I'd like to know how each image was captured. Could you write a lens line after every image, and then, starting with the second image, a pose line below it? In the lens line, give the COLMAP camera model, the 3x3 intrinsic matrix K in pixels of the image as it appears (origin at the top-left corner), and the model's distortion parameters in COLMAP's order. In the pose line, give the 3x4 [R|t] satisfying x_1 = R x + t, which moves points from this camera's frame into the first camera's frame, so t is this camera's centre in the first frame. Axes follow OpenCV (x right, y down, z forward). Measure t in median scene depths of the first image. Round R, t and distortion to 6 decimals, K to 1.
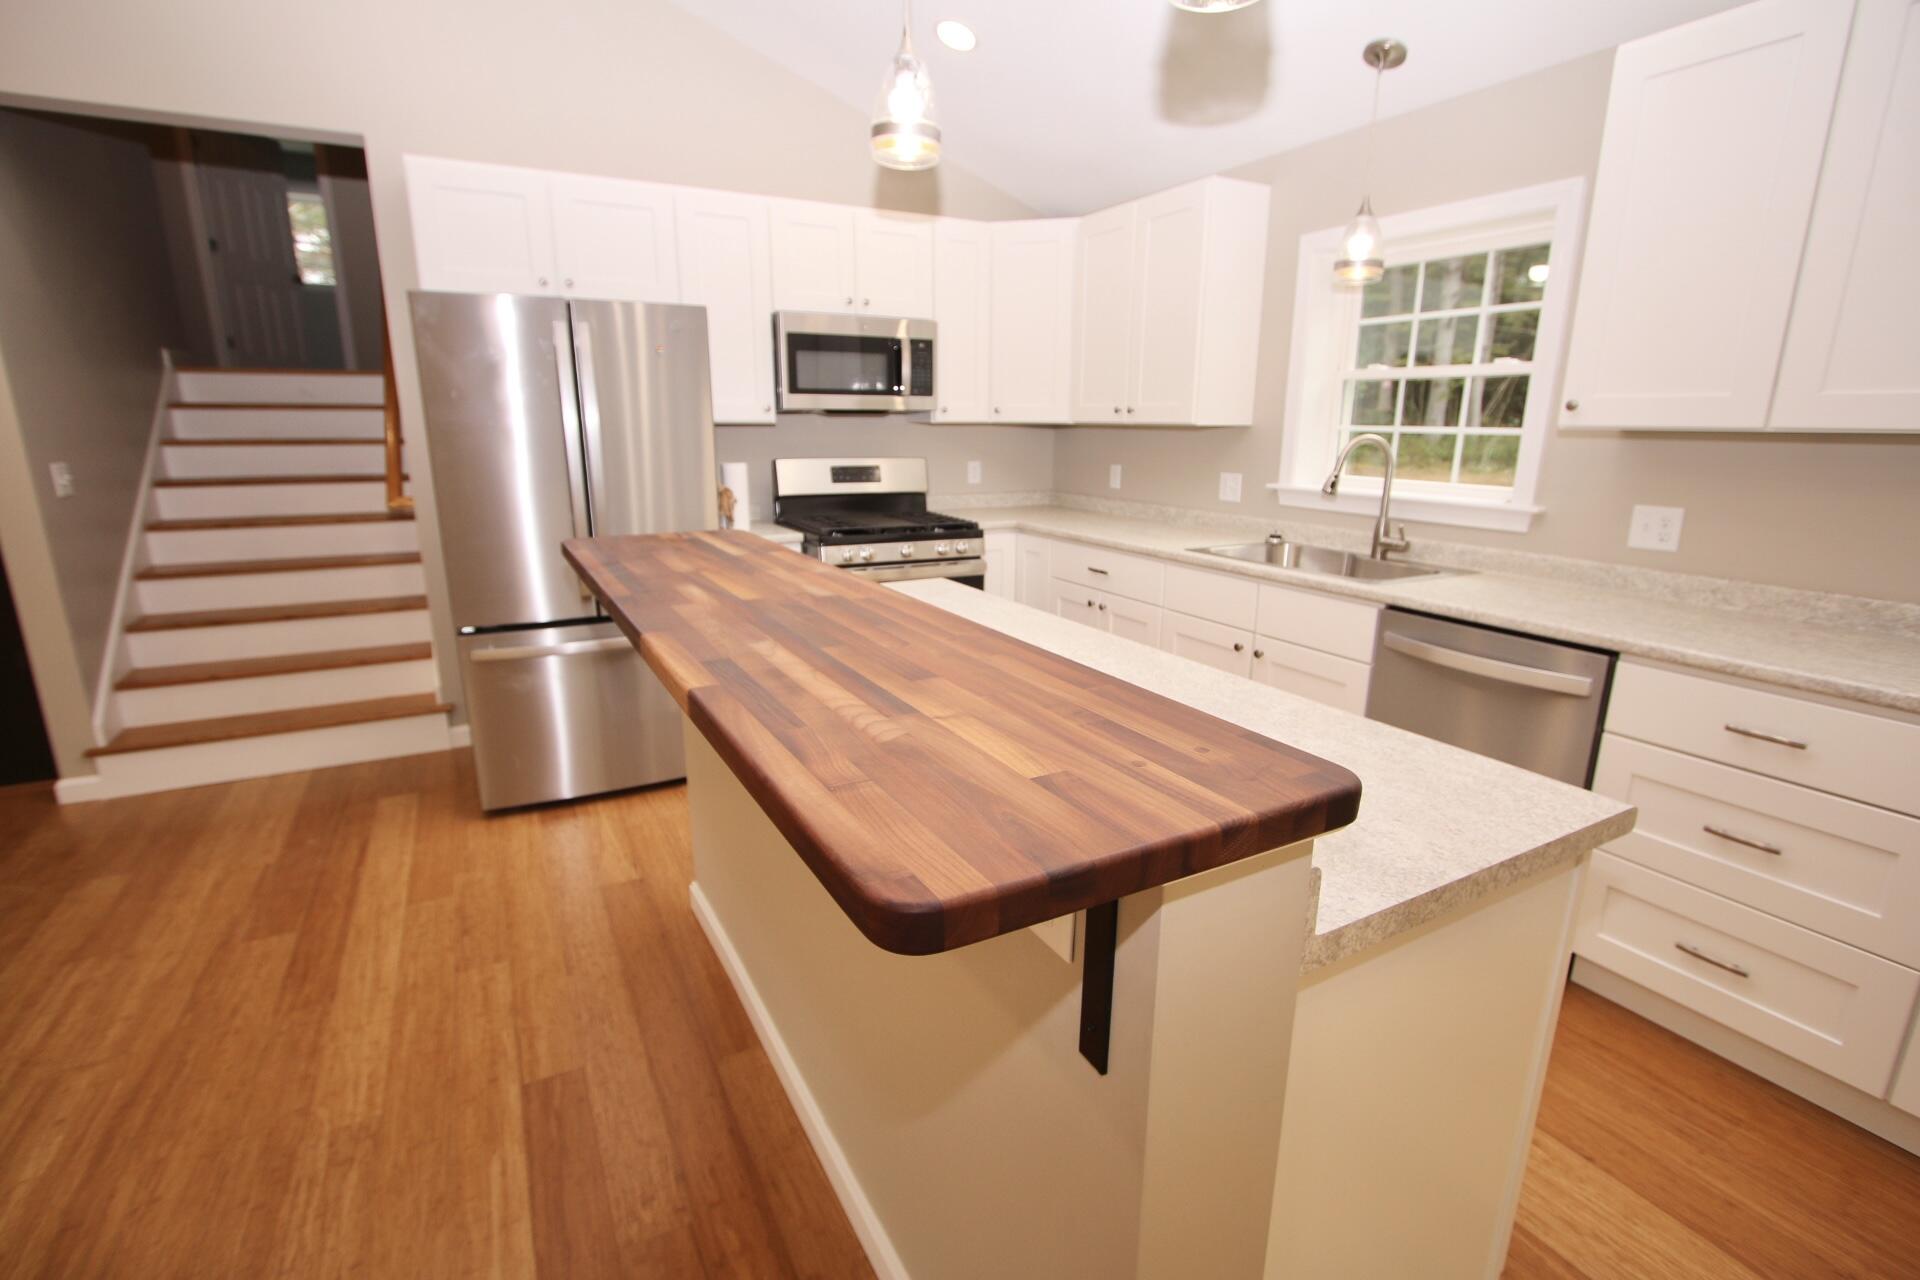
lens RADIAL K [[880.8, 0, 960.5], [0, 880.8, 643.4], [0, 0, 1]] dist [-0.019477, 0.002417]
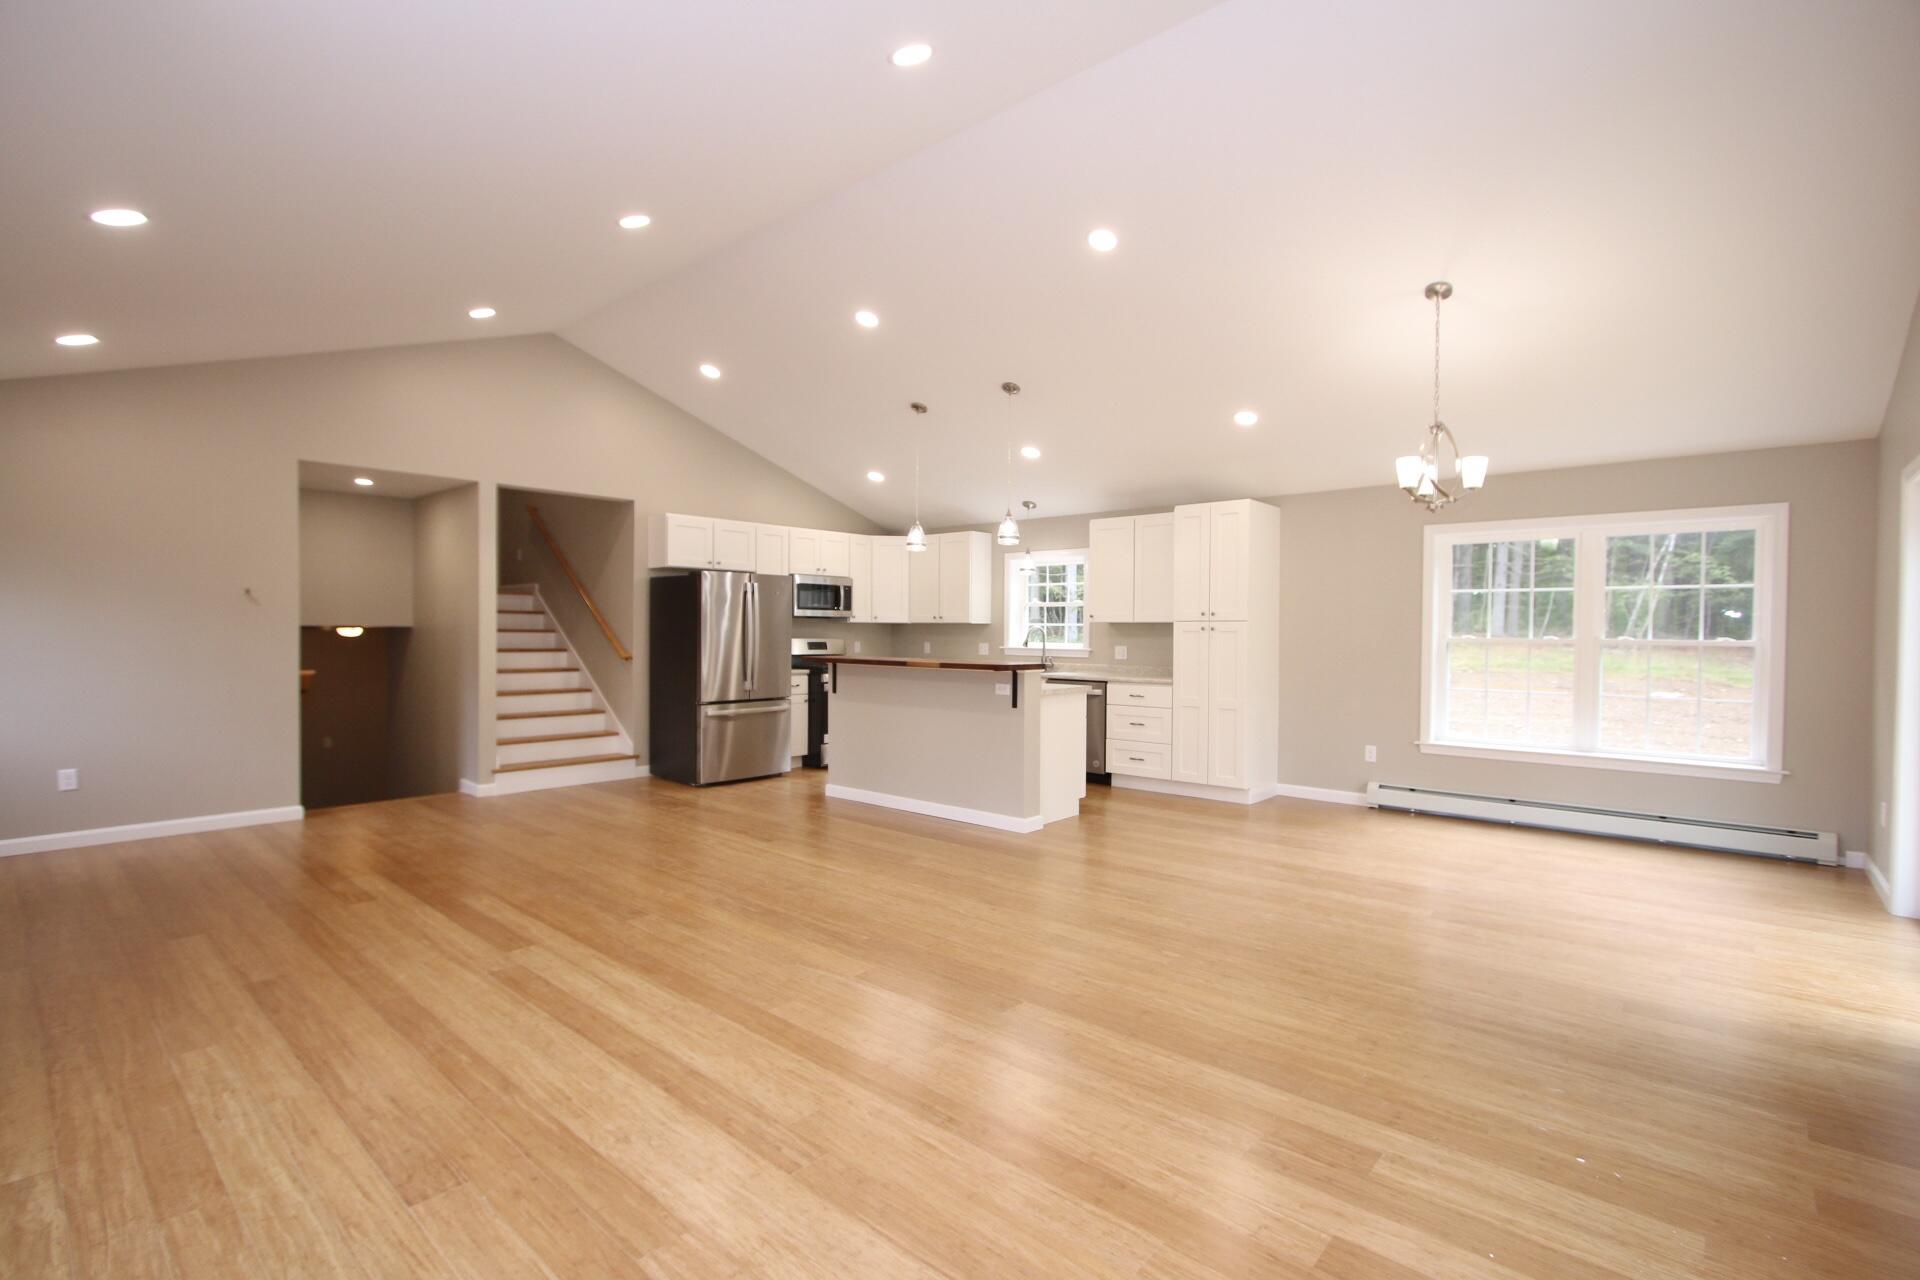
lens RADIAL K [[880.8, 0, 964.3], [0, 880.8, 639.5], [0, 0, 1]] dist [-0.019477, 0.002417]
pose [[0.936627, -0.001609, 0.350325, -0.678485], [0.083559, 0.972154, -0.218938, 0.369385], [-0.340218, 0.234336, 0.910680, -1.360666]]
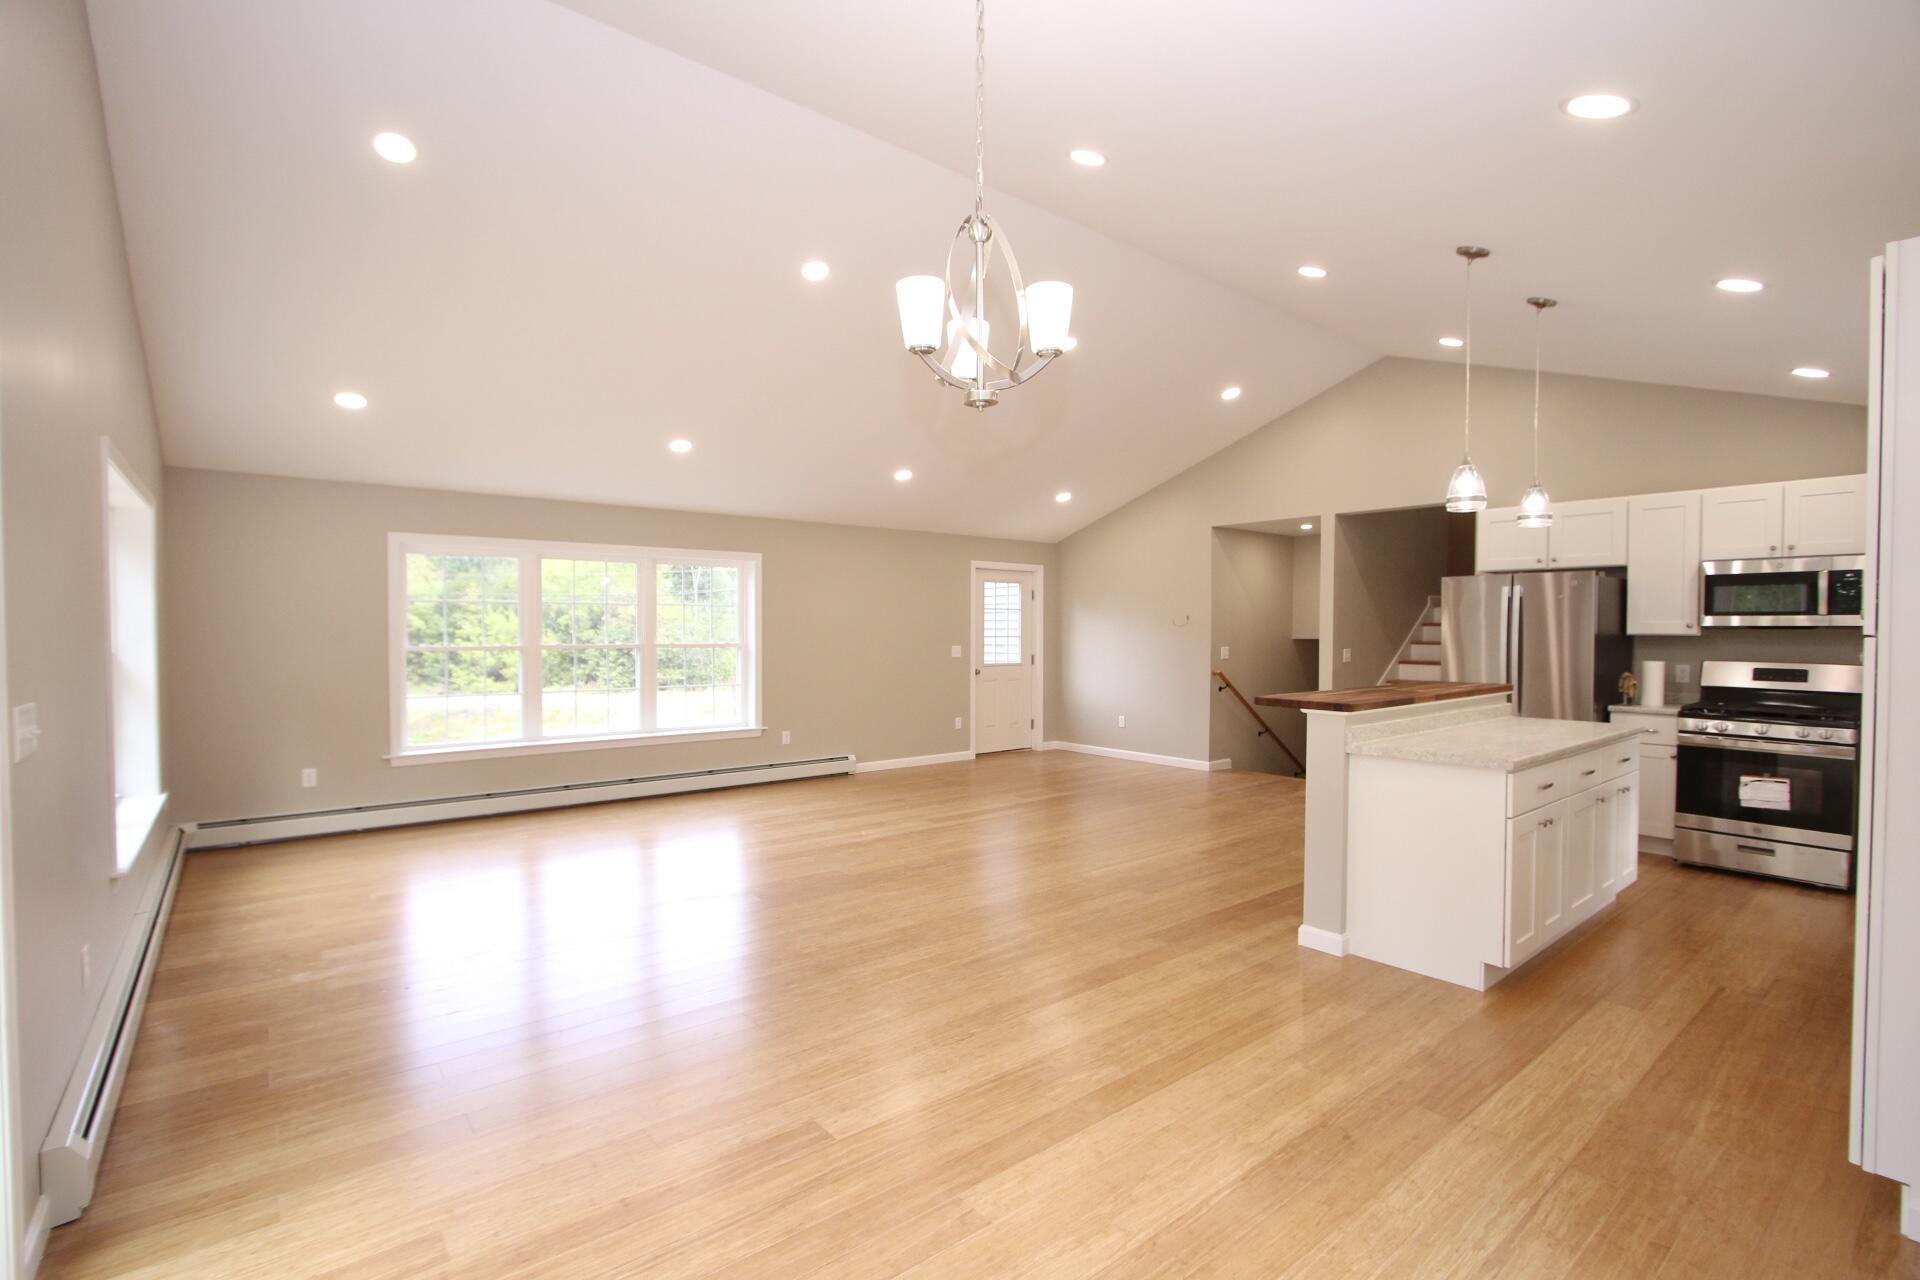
lens RADIAL K [[880.8, 0, 954.6], [0, 880.8, 645.7], [0, 0, 1]] dist [-0.019477, 0.002417]
pose [[0.185038, 0.014466, -0.982625, 1.144412], [-0.243407, 0.969410, -0.031564, 0.125174], [0.952110, 0.245019, 0.182899, -0.488624]]
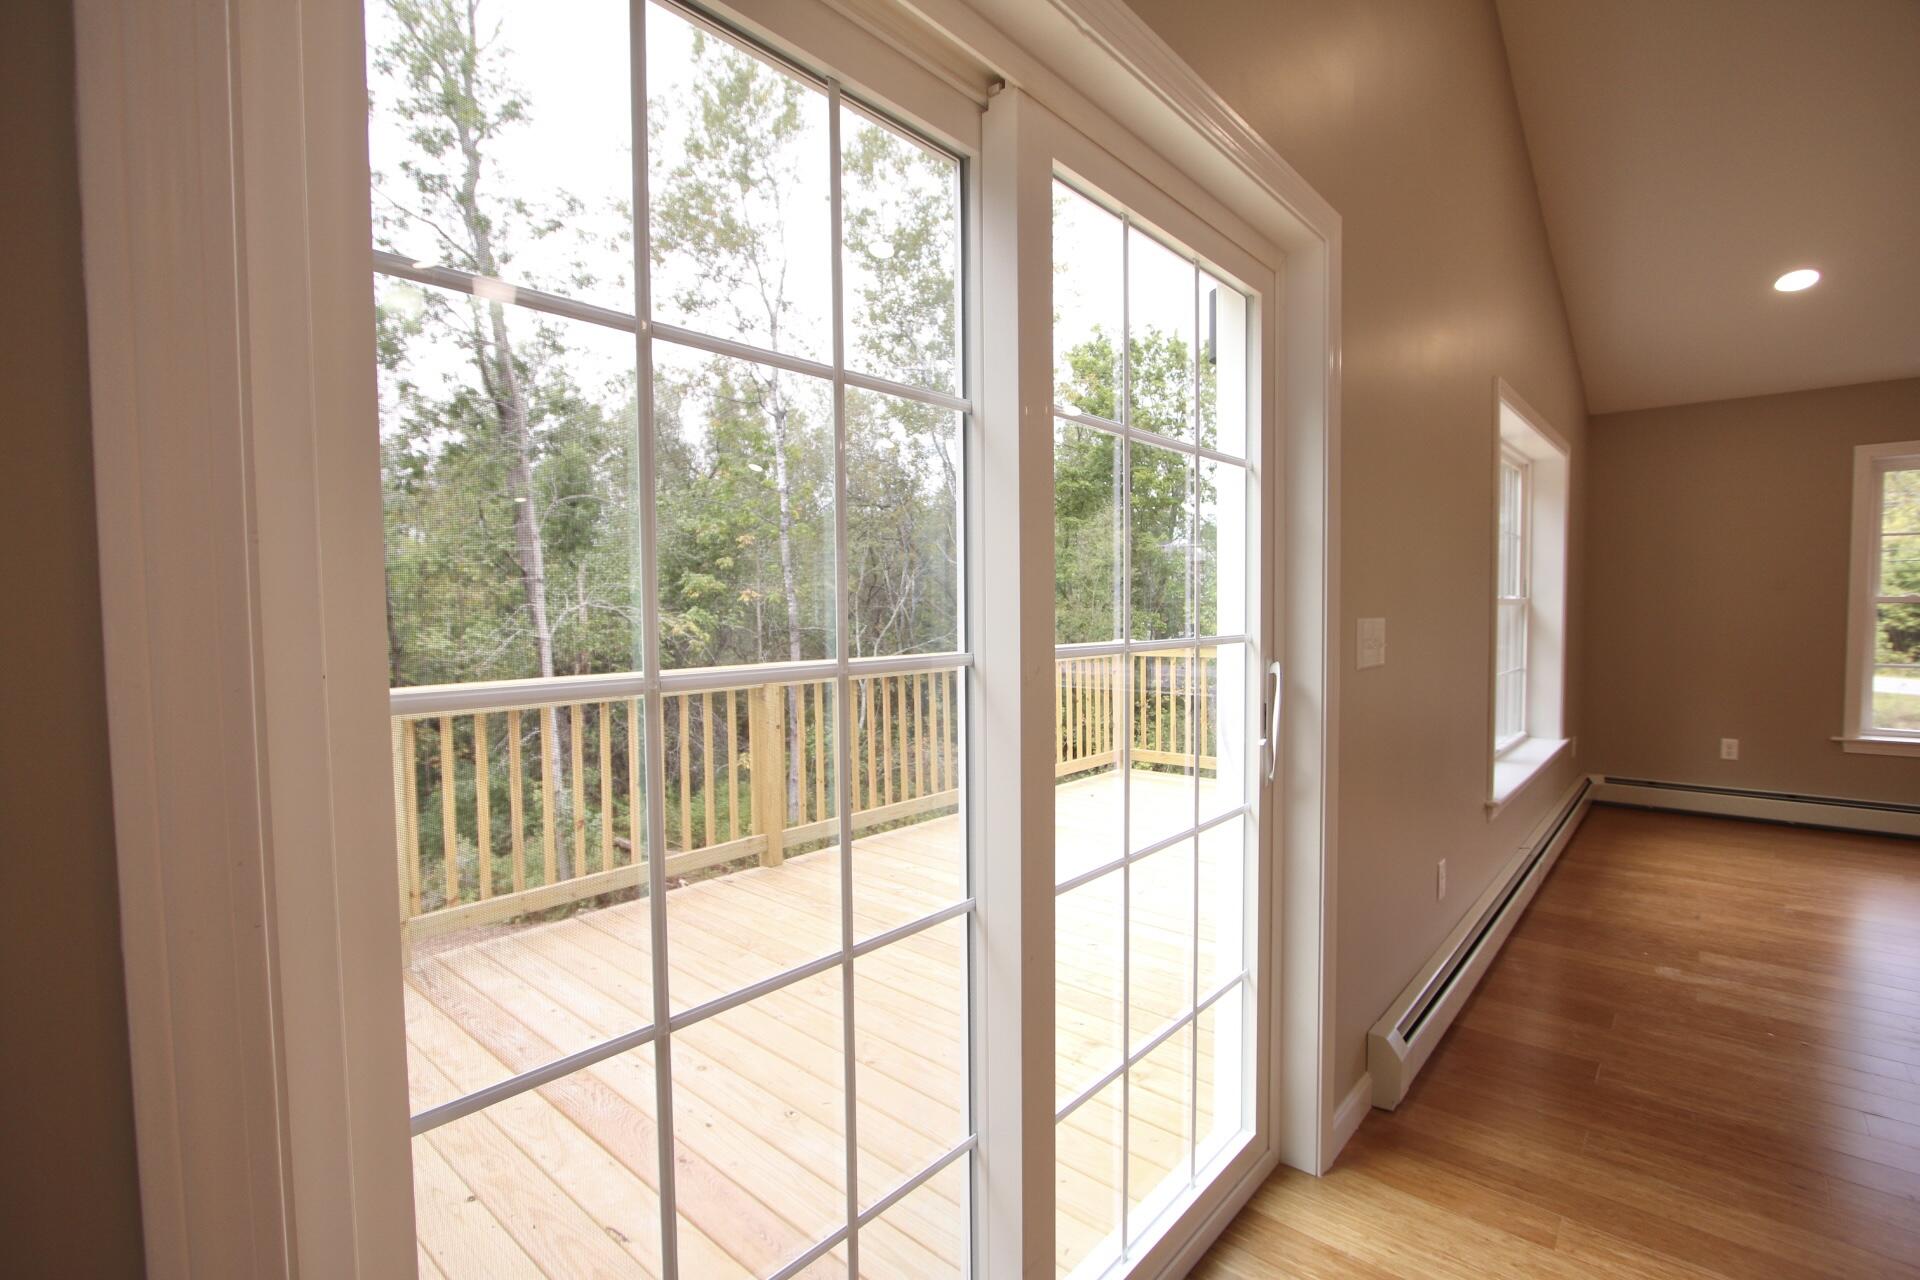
lens RADIAL K [[880.8, 0, 956.2], [0, 880.8, 648.7], [0, 0, 1]] dist [-0.019477, 0.002417]
pose [[-0.937133, 0.021034, -0.348337, 0.951564], [-0.082112, 0.956866, 0.278686, 0.169860], [0.339174, 0.289768, -0.894983, -0.499039]]
